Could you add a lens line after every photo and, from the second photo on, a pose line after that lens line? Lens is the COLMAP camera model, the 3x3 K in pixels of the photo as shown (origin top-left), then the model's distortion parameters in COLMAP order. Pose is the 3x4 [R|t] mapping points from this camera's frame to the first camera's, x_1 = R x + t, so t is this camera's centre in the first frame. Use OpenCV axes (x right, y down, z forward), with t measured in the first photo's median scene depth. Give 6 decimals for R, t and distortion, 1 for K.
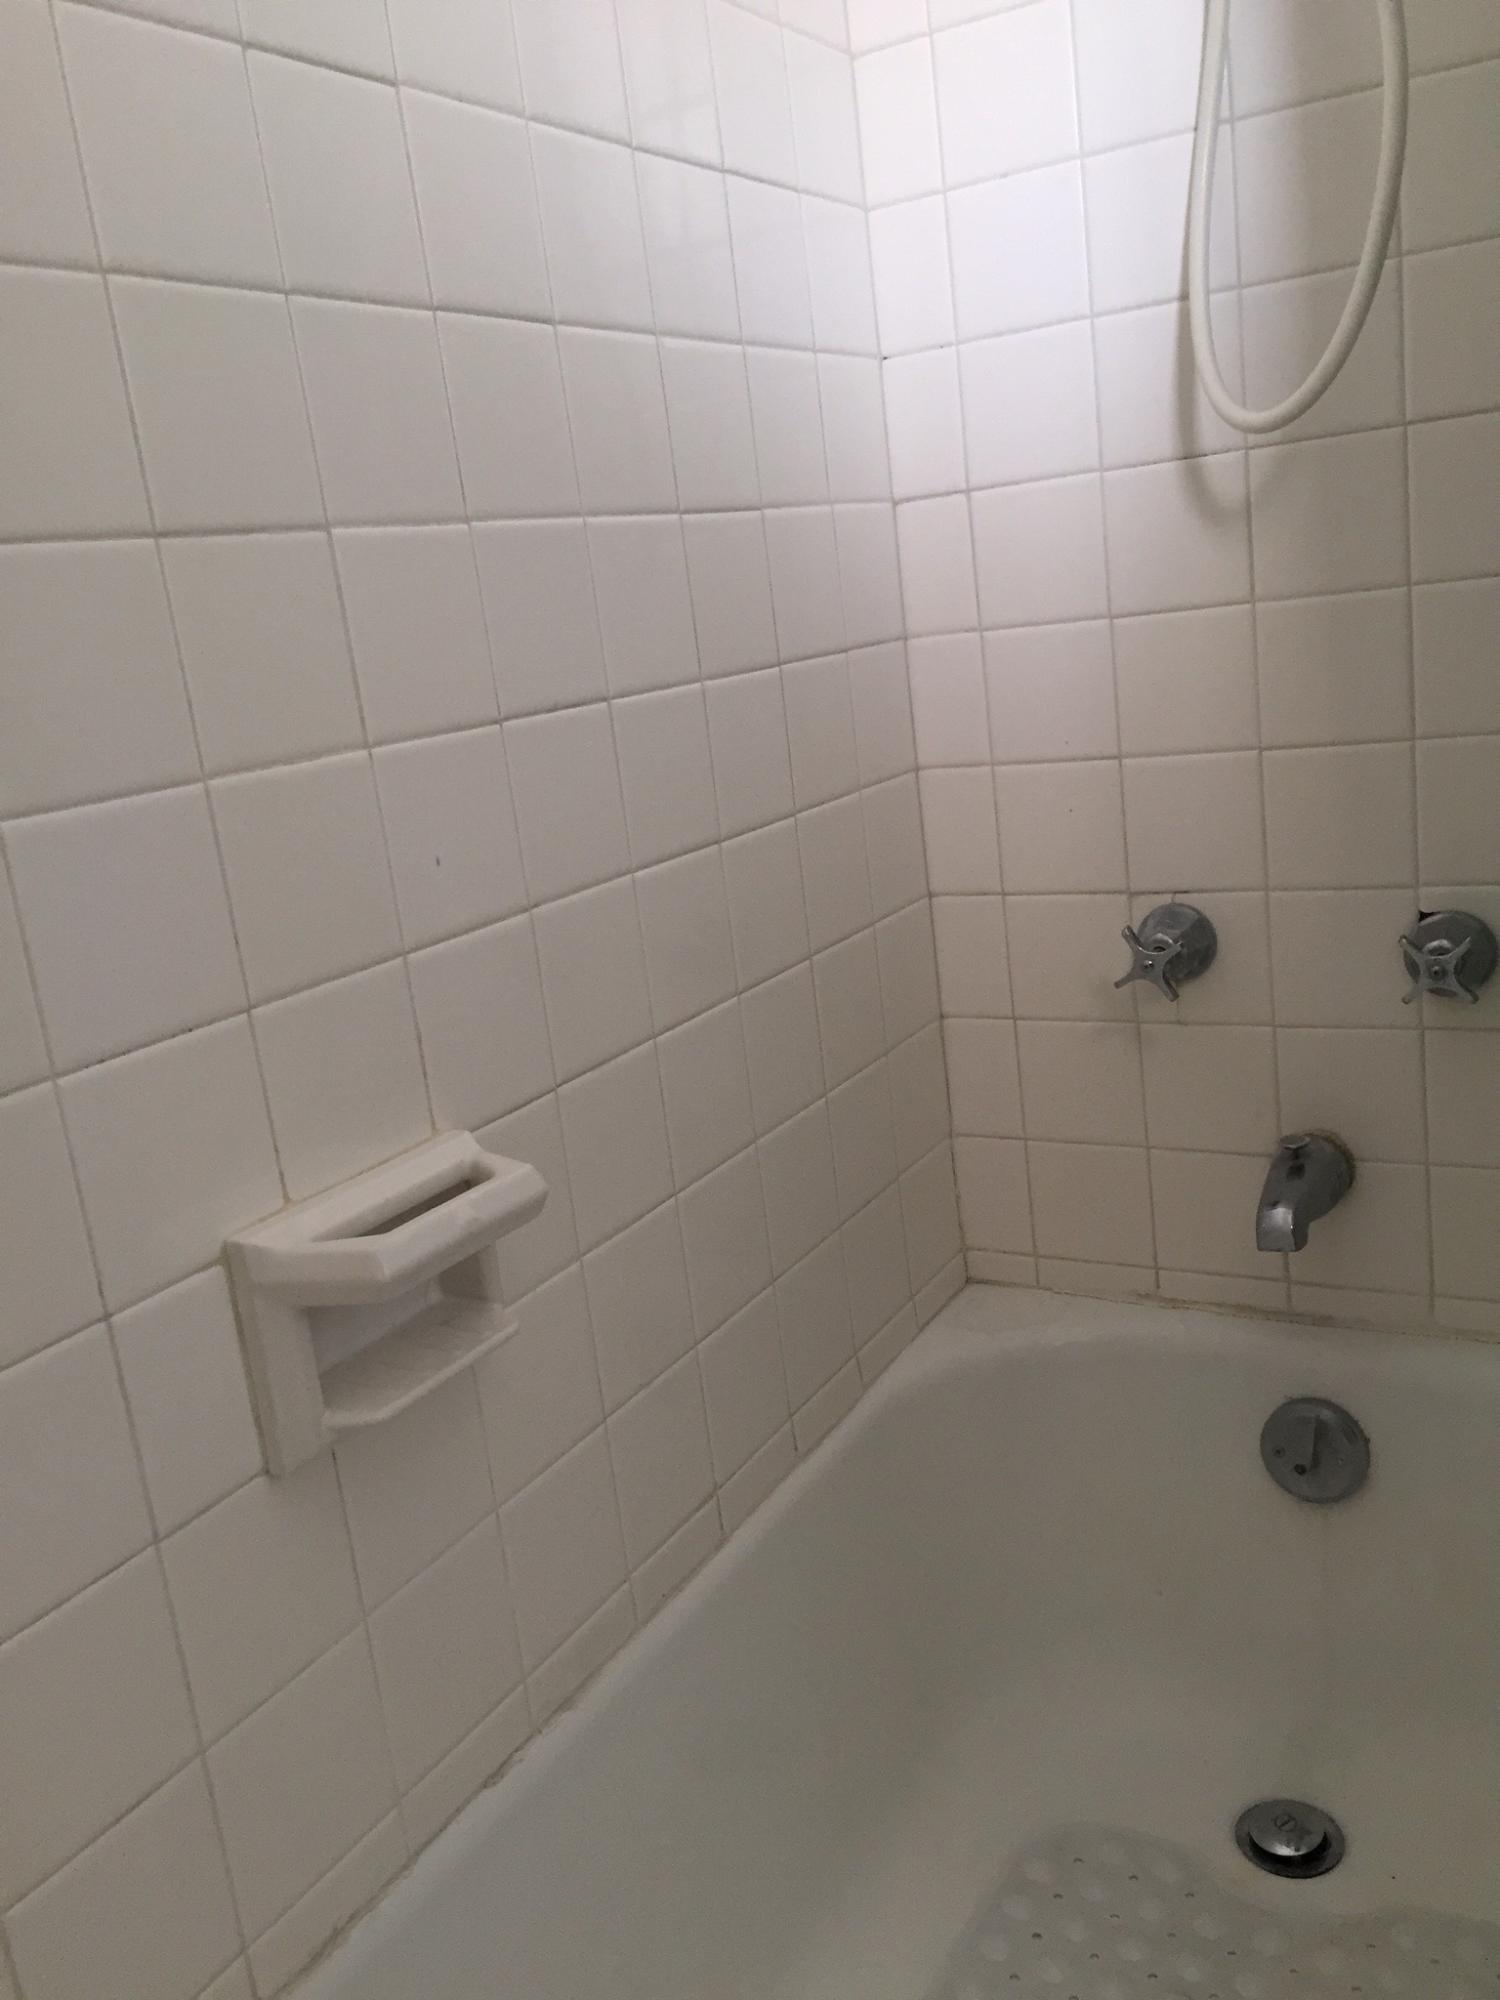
lens RADIAL K [[1687.5, 0, 748.4], [0, 1687.5, 998.0], [0, 0, 1]] dist [0.077218, -0.117900]
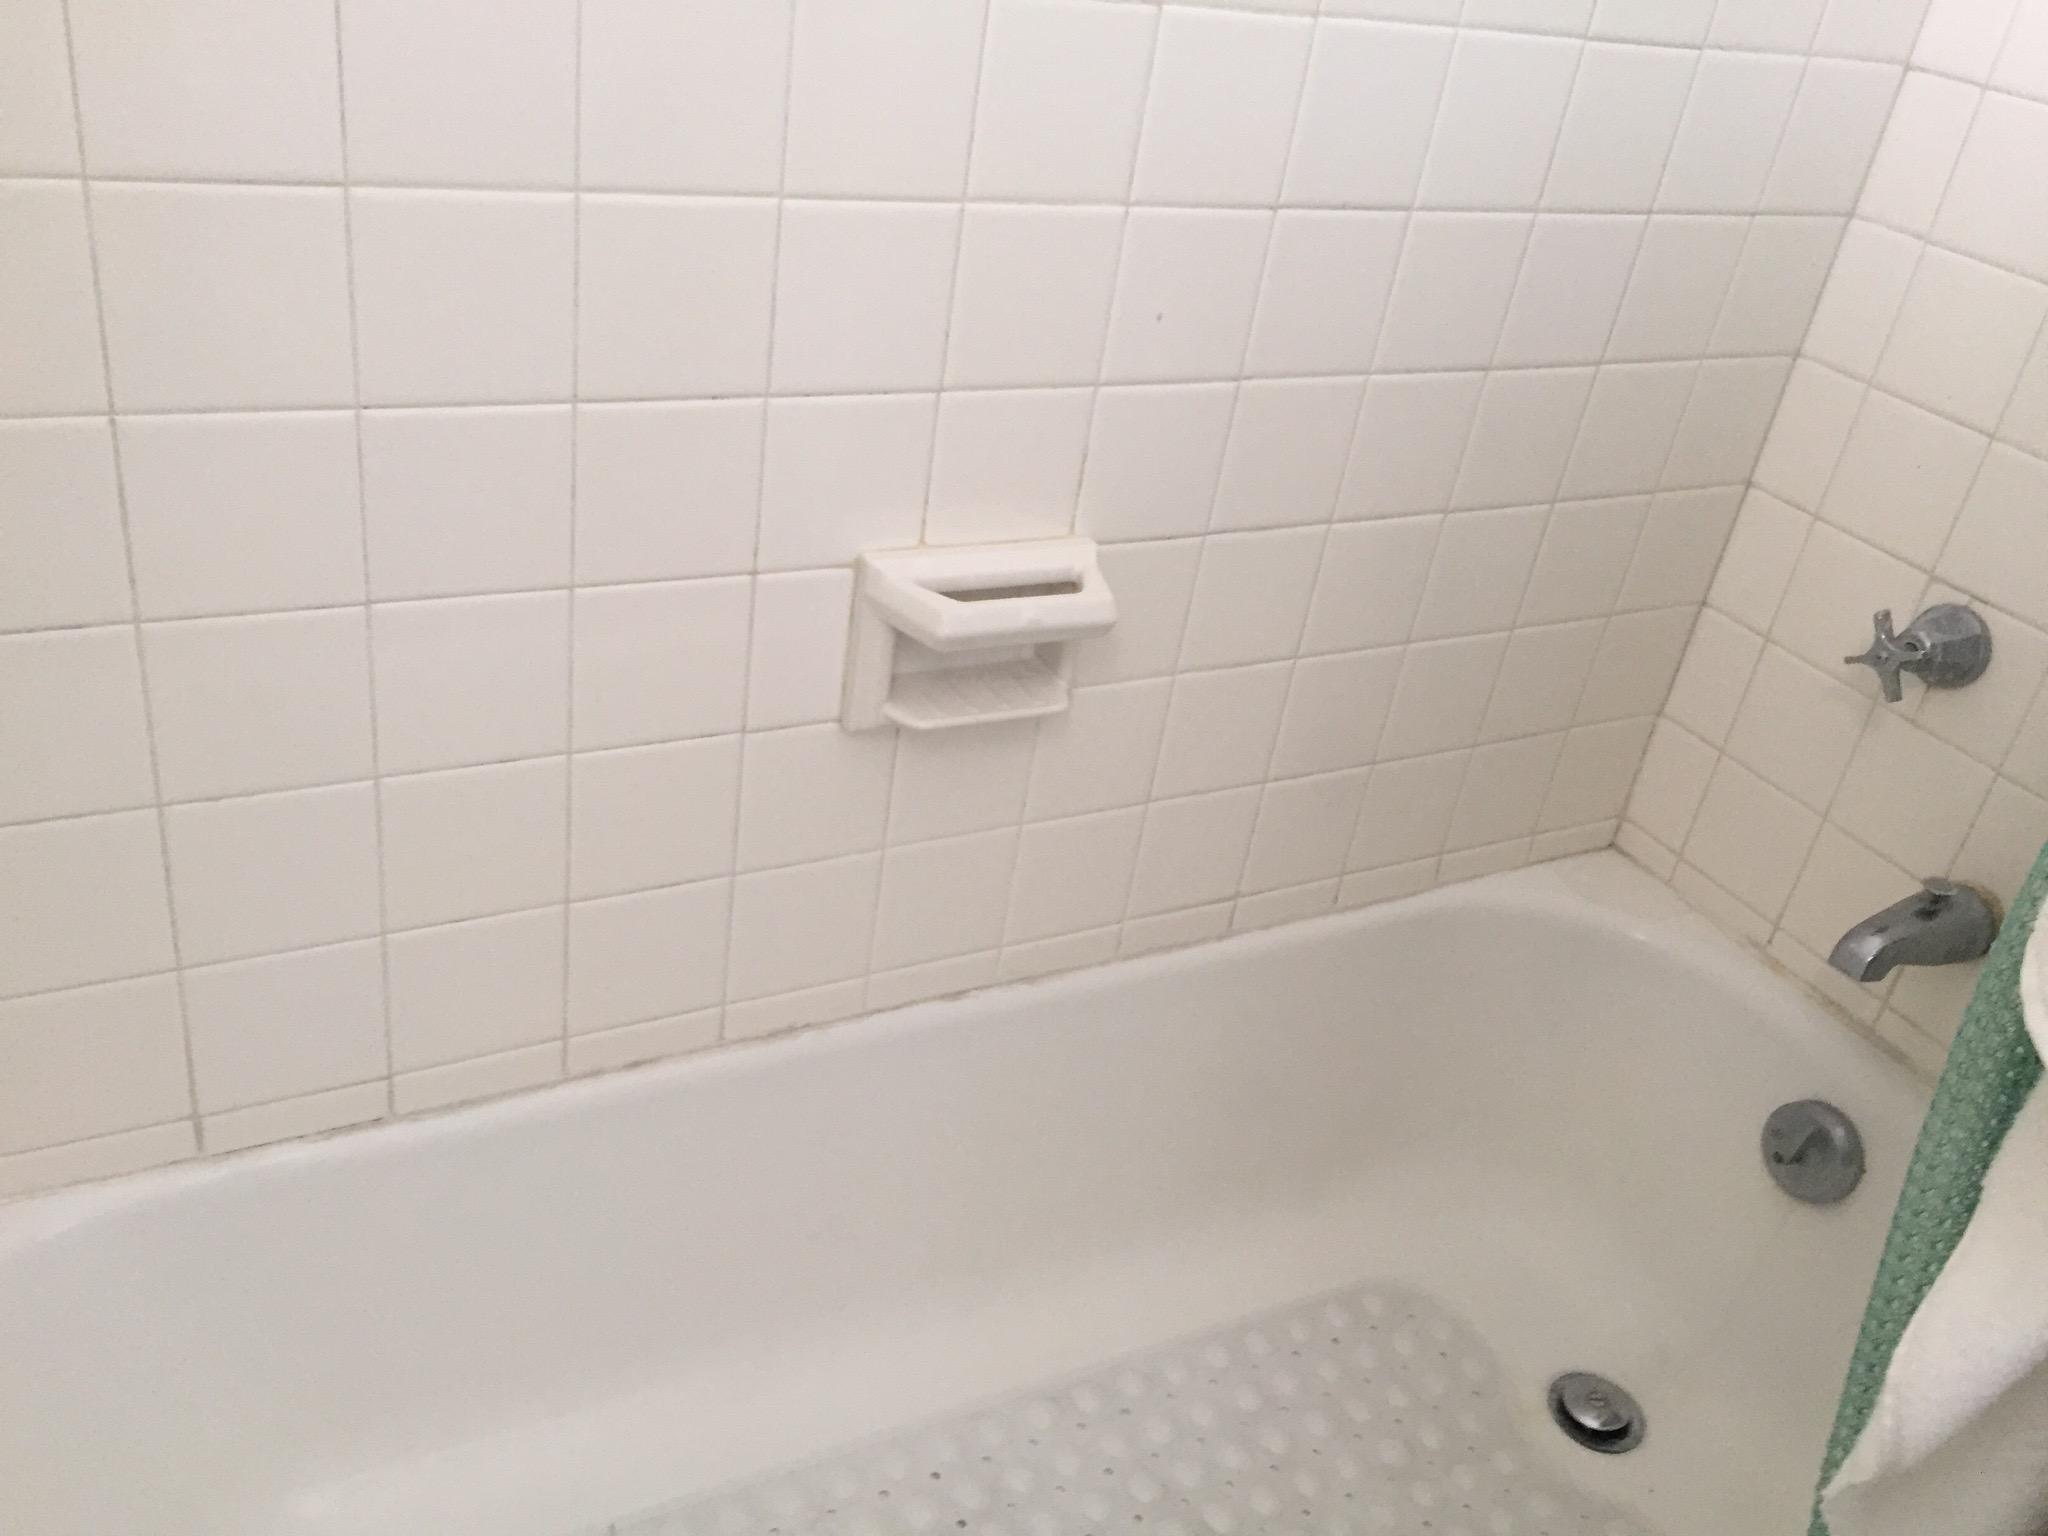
lens RADIAL K [[1728.0, 0, 1017.8], [0, 1728.0, 779.2], [0, 0, 1]] dist [0.077218, -0.117900]
pose [[0.823566, 0.469650, -0.318068, 0.186322], [-0.355910, 0.864493, 0.354936, -0.140143], [0.441663, -0.179110, 0.879121, -0.092627]]
